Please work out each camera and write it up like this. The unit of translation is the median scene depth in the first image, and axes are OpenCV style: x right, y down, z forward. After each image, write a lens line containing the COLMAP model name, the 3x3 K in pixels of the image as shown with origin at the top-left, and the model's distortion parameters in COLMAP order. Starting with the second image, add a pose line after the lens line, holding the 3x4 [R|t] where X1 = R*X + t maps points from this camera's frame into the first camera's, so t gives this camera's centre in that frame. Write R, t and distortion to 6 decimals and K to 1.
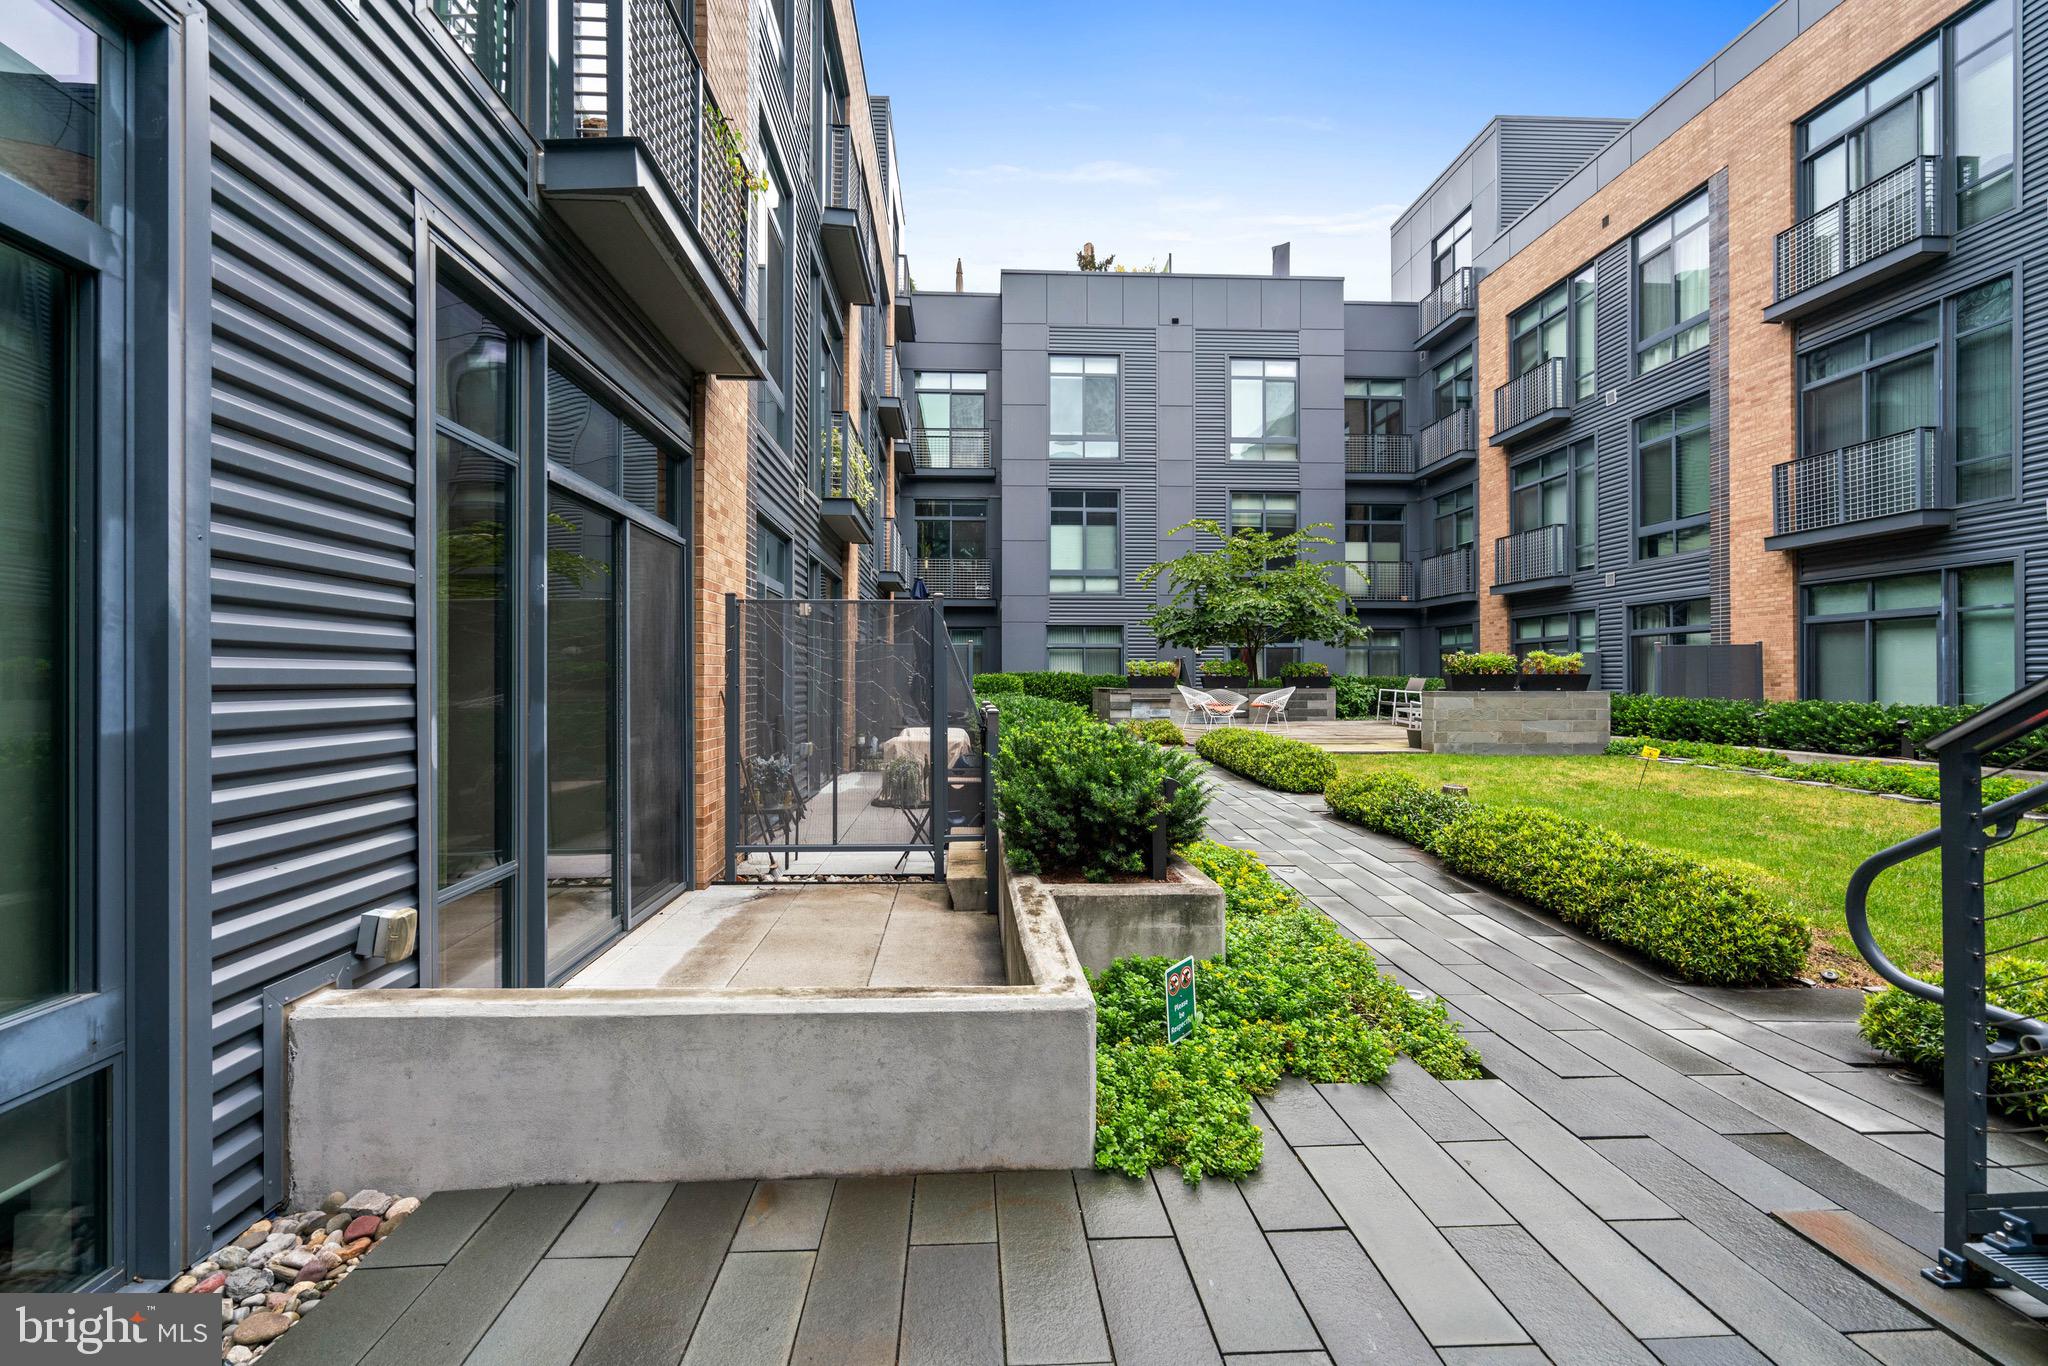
lens RADIAL K [[929.4, 0, 1024.0], [0, 929.4, 683.0], [0, 0, 1]] dist [0.002102, 0.000843]
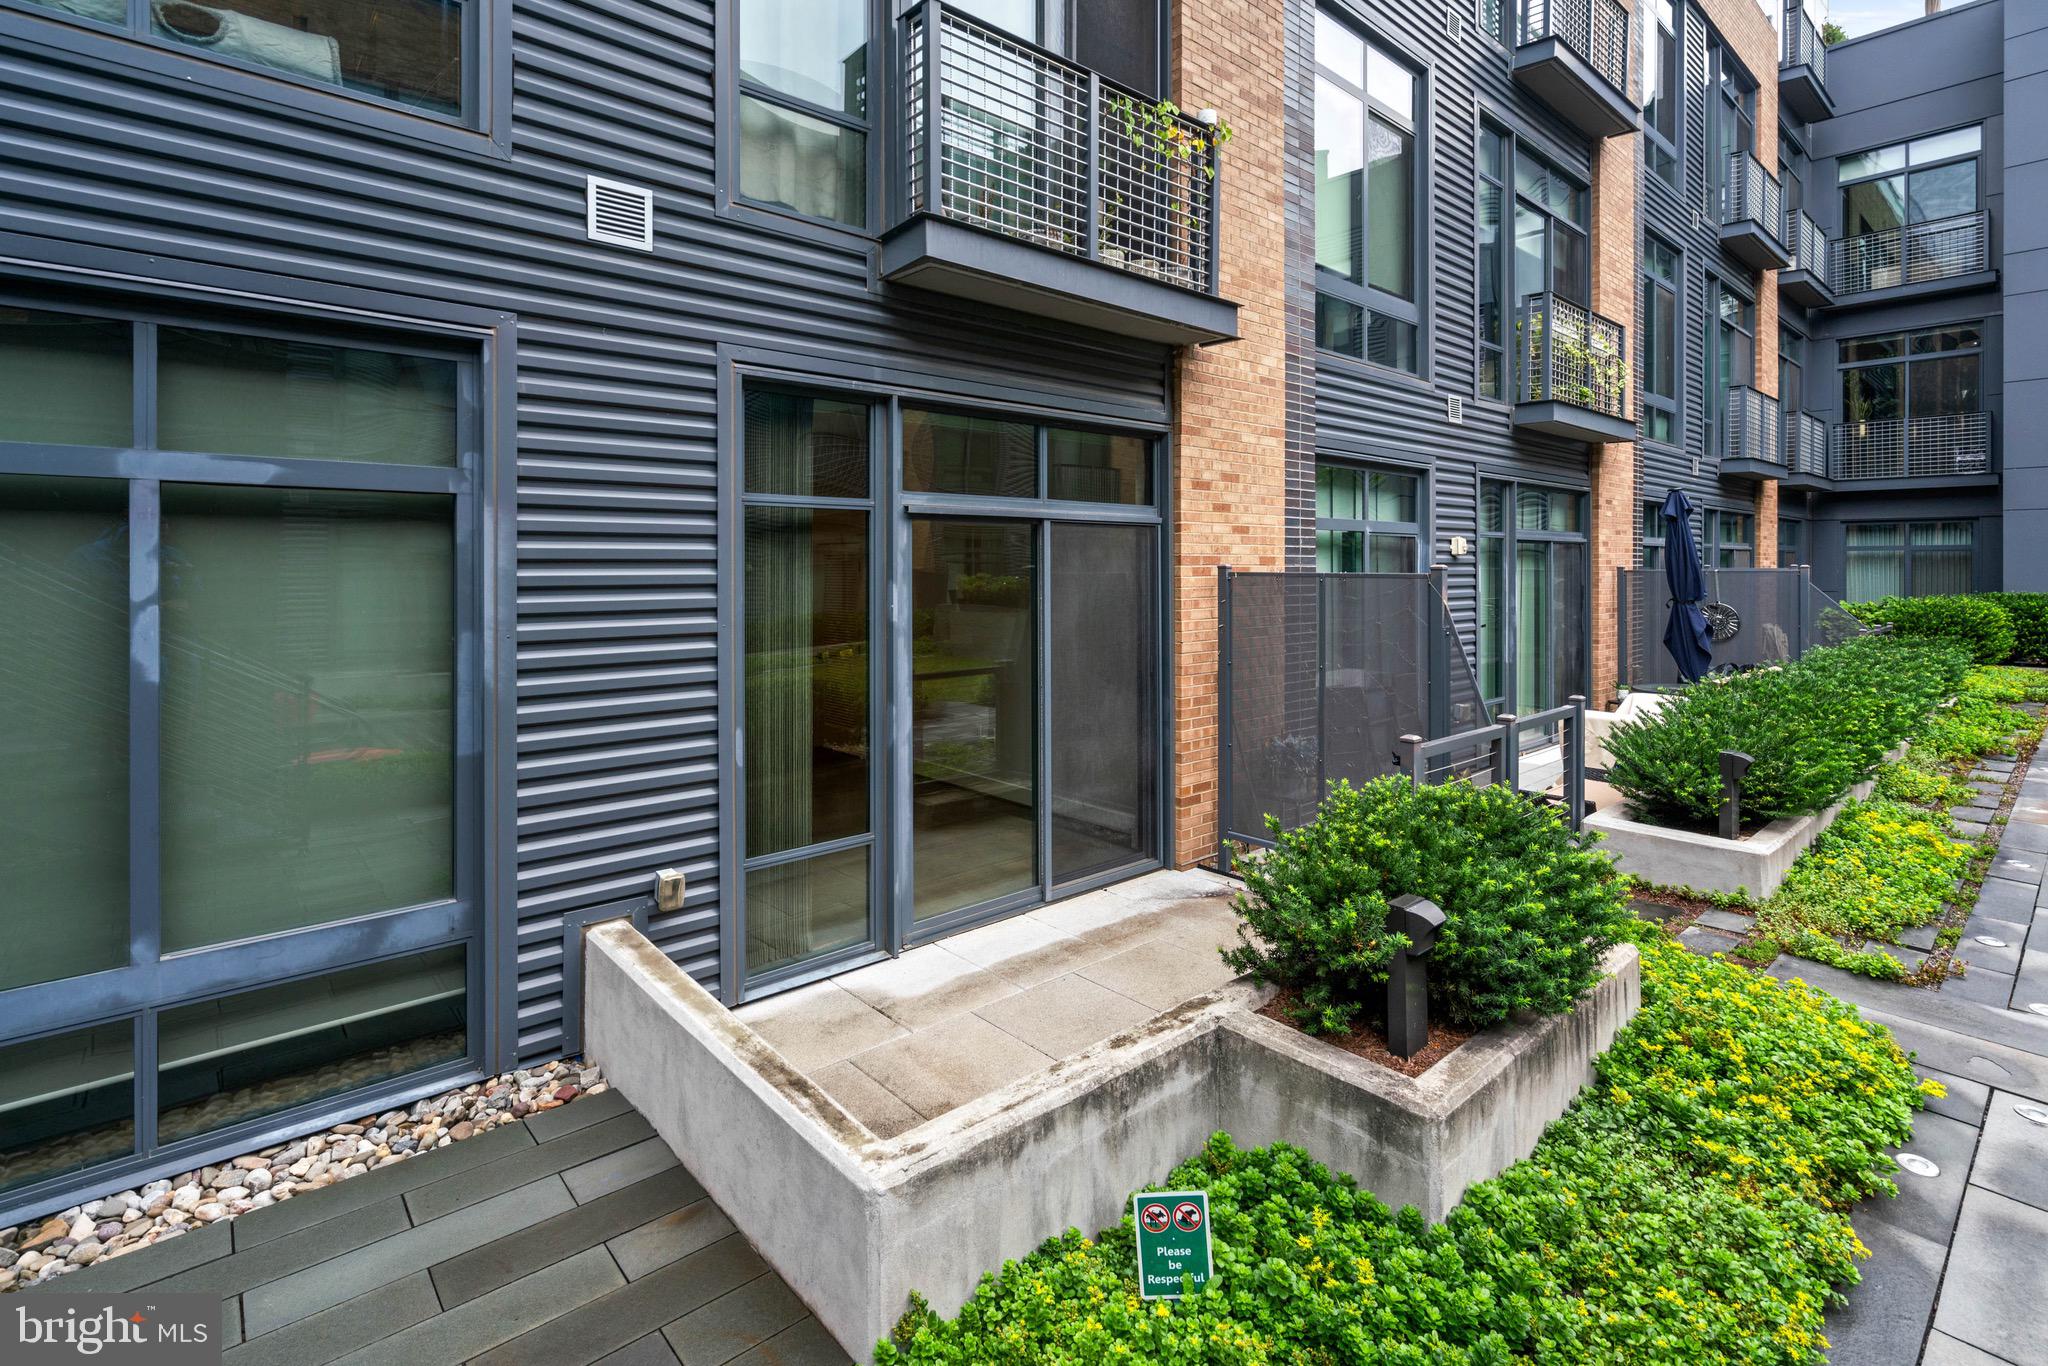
lens RADIAL K [[981.0, 0, 1022.0], [0, 981.0, 571.7], [0, 0, 1]] dist [-0.005858, 0.000028]
pose [[0.614231, 0.006263, -0.789101, 0.375809], [-0.002903, 0.999980, 0.005677, -0.101966], [0.789121, -0.001196, 0.614237, 0.236263]]
